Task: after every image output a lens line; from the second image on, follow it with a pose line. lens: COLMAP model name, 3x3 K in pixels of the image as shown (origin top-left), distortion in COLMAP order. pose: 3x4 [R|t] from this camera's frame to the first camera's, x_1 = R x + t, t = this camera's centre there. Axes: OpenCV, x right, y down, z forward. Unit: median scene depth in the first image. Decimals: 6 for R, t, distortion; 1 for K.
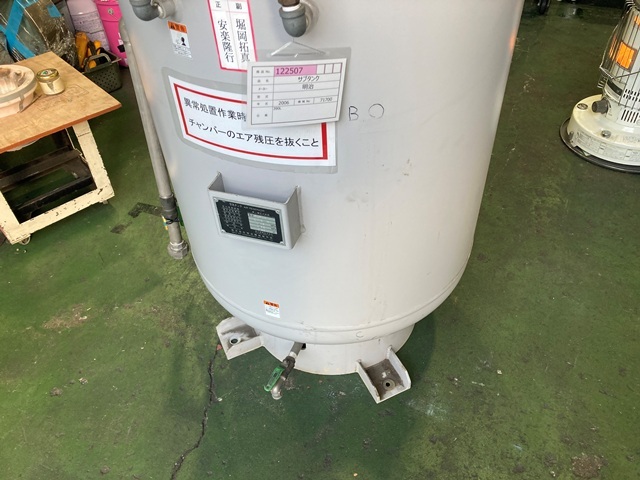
lens RADIAL K [[515.2, 0, 327.6], [0, 515.2, 232.7], [0, 0, 1]] dist [0.021638, -0.012542]
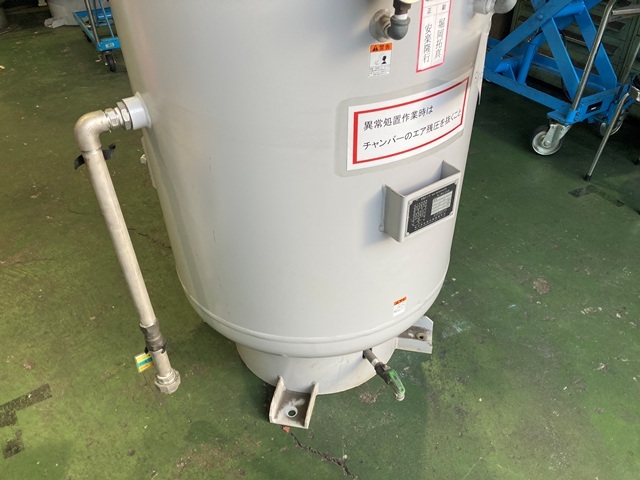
lens RADIAL K [[514.3, 0, 320.0], [0, 514.3, 240.0], [0, 0, 1]] dist [0.023289, -0.012553]
pose [[0.604493, -0.474441, 0.639917, -0.536486], [0.536148, 0.836435, 0.113672, -0.113197], [-0.589180, 0.274376, 0.759990, 0.170992]]
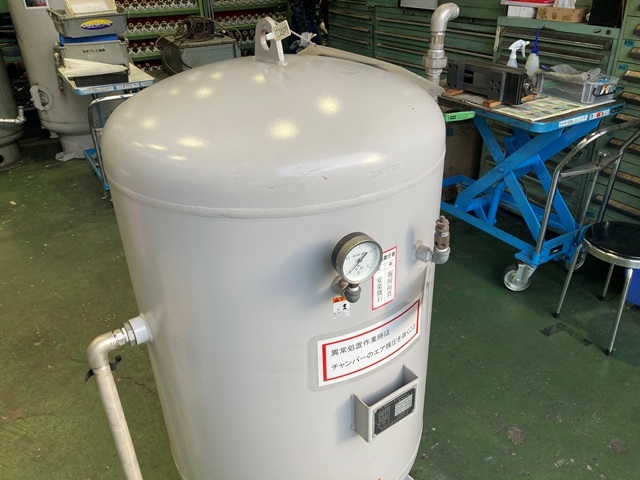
lens RADIAL K [[514.3, 0, 320.0], [0, 514.3, 240.0], [0, 0, 1]] dist [0.023289, -0.012553]
pose [[0.591826, -0.370265, 0.715993, -0.525632], [0.551486, 0.833820, -0.024651, -0.228652], [-0.587882, 0.409449, 0.697672, 0.031274]]
